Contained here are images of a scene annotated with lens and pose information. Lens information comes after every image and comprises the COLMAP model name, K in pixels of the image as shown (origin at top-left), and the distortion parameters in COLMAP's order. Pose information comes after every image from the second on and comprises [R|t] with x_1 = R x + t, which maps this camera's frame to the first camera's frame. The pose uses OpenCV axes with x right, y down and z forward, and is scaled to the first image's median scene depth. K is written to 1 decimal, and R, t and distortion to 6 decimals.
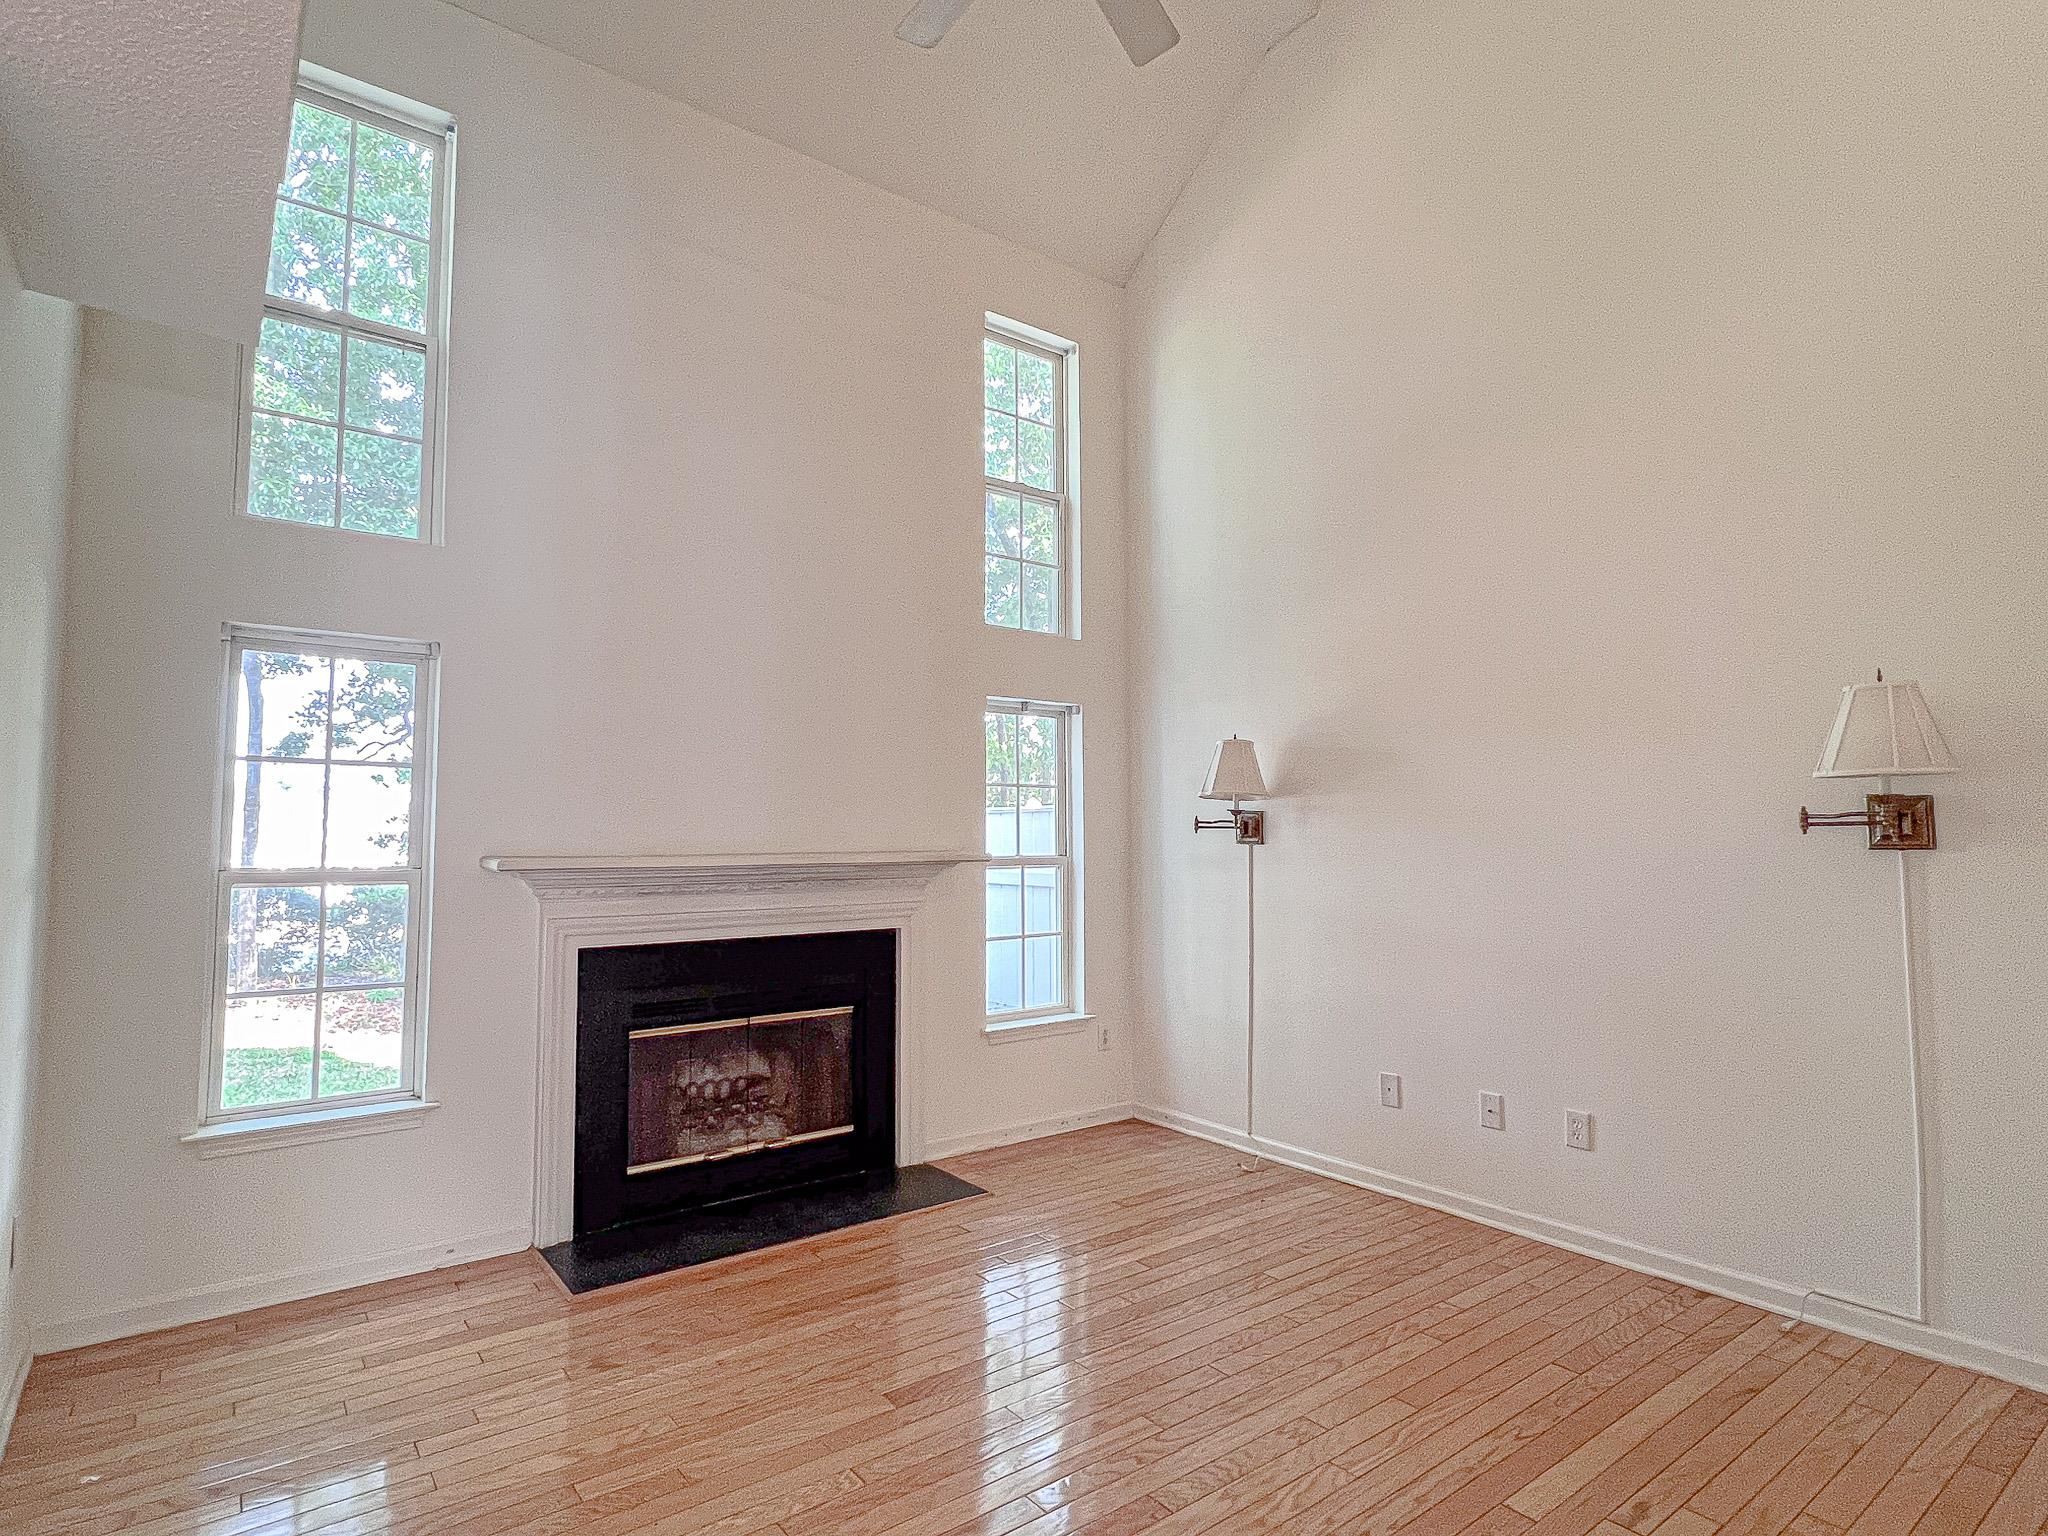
lens RADIAL K [[1069.6, 0, 1017.3], [0, 1069.6, 769.6], [0, 0, 1]] dist [0.002119, 0.000010]
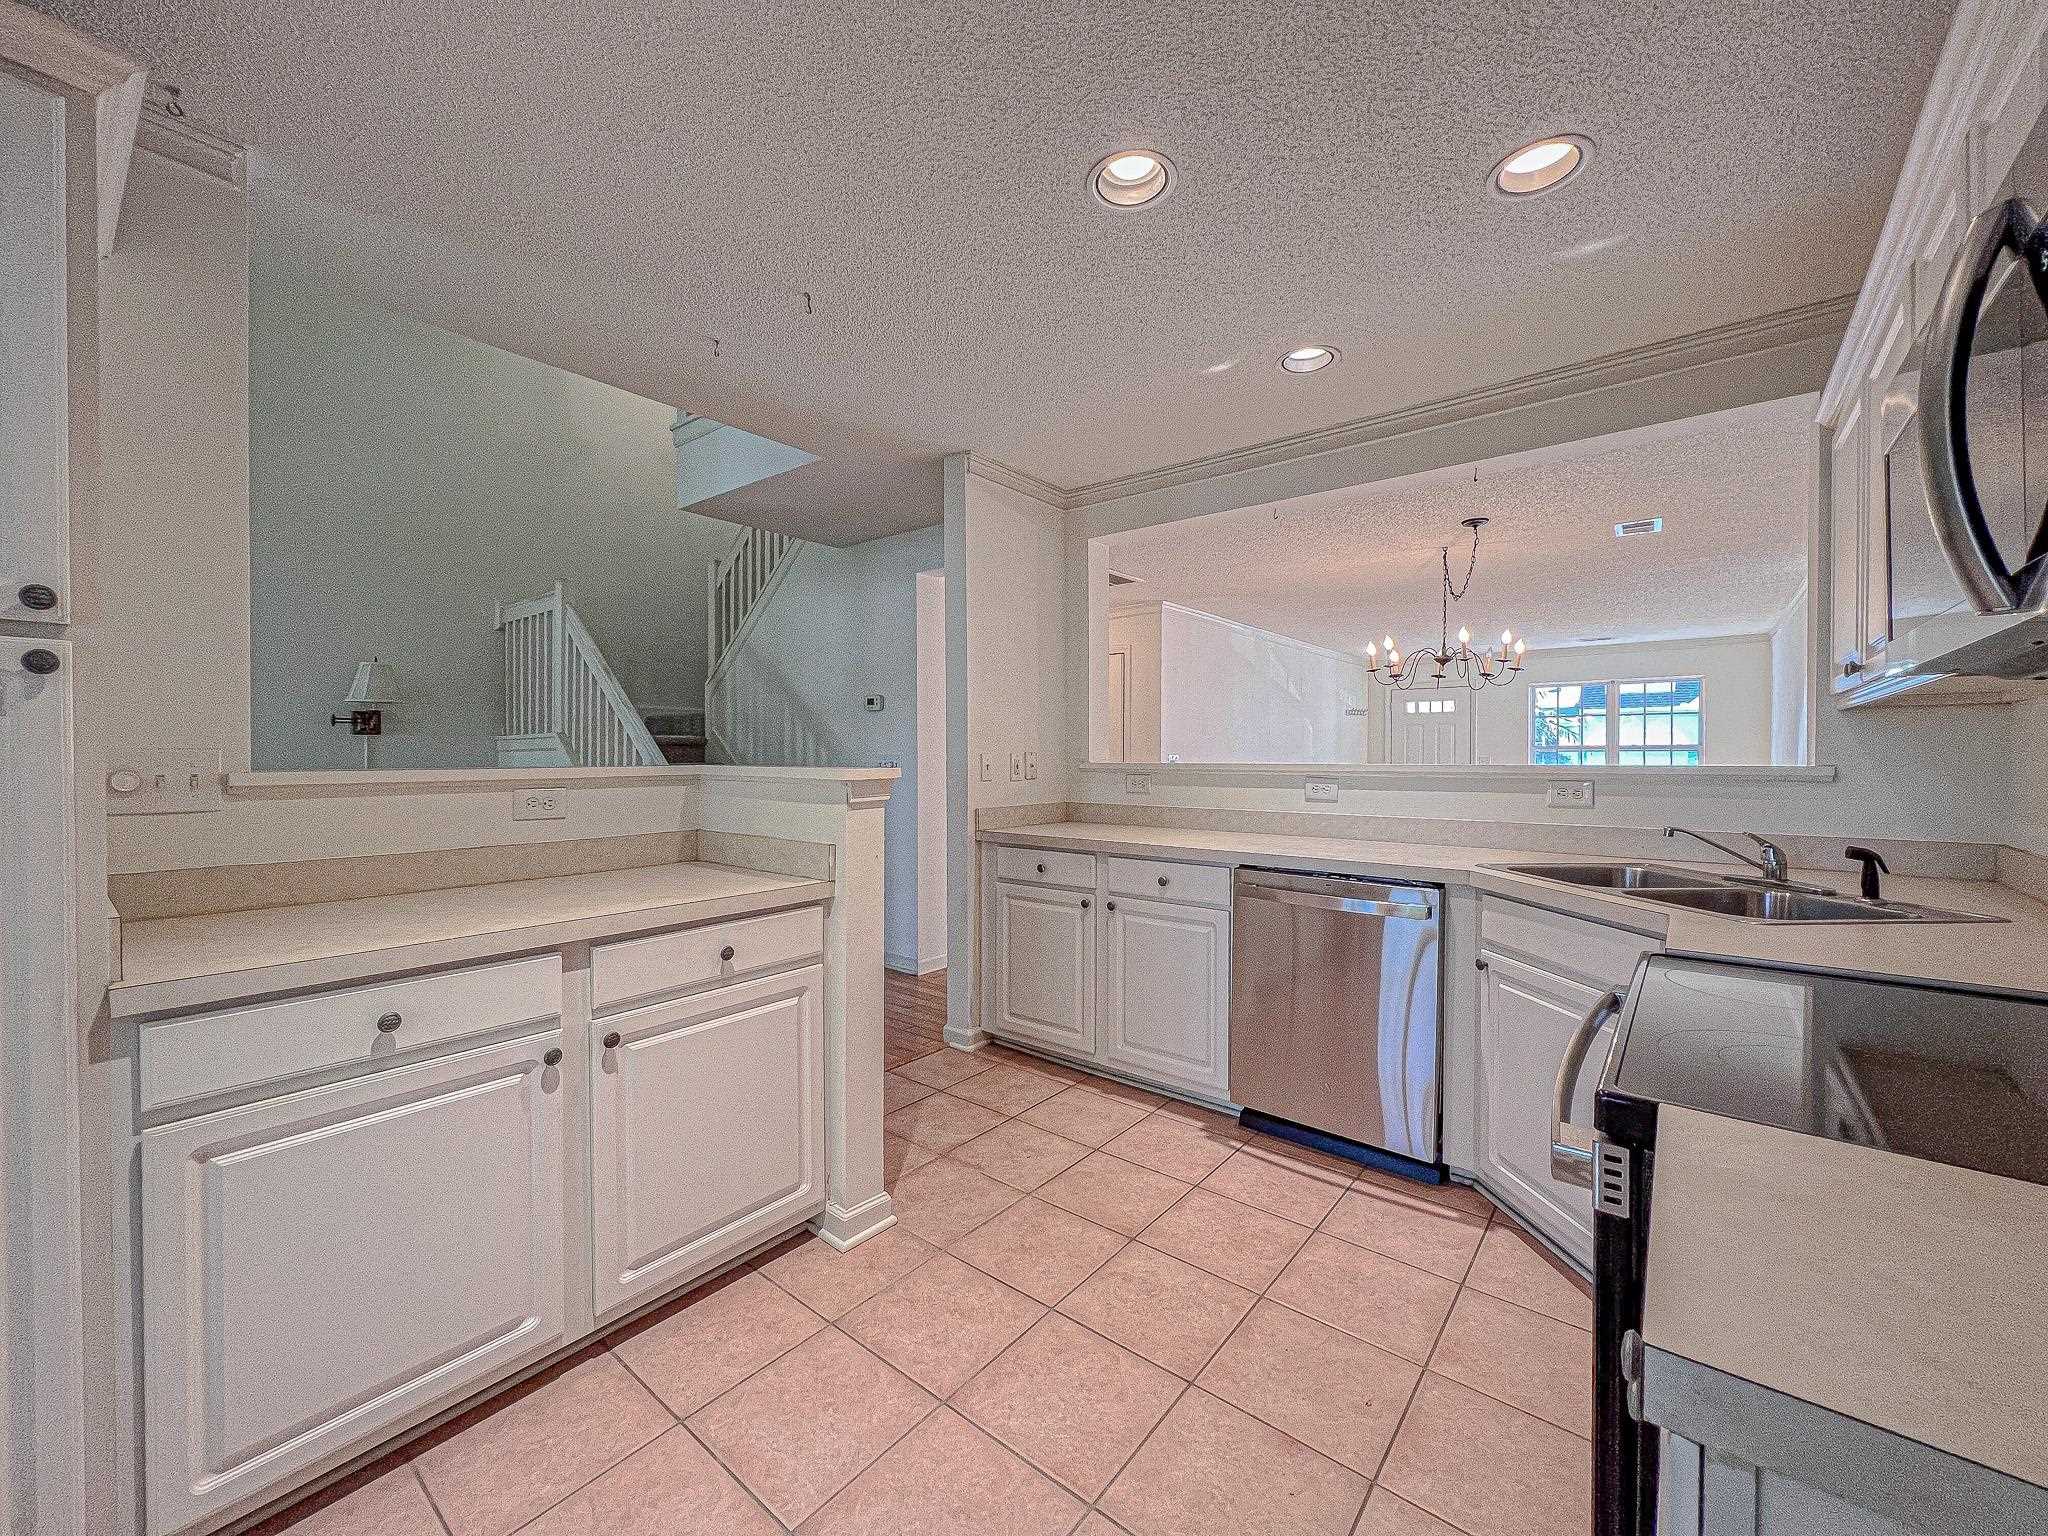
lens RADIAL K [[824.3, 0, 1019.0], [0, 824.3, 763.5], [0, 0, 1]] dist [-0.000780, -0.000152]
pose [[-0.228768, -0.011971, 0.973407, -1.044661], [-0.063378, 0.997986, -0.002622, 0.040545], [-0.971416, -0.062292, -0.229066, -0.011533]]
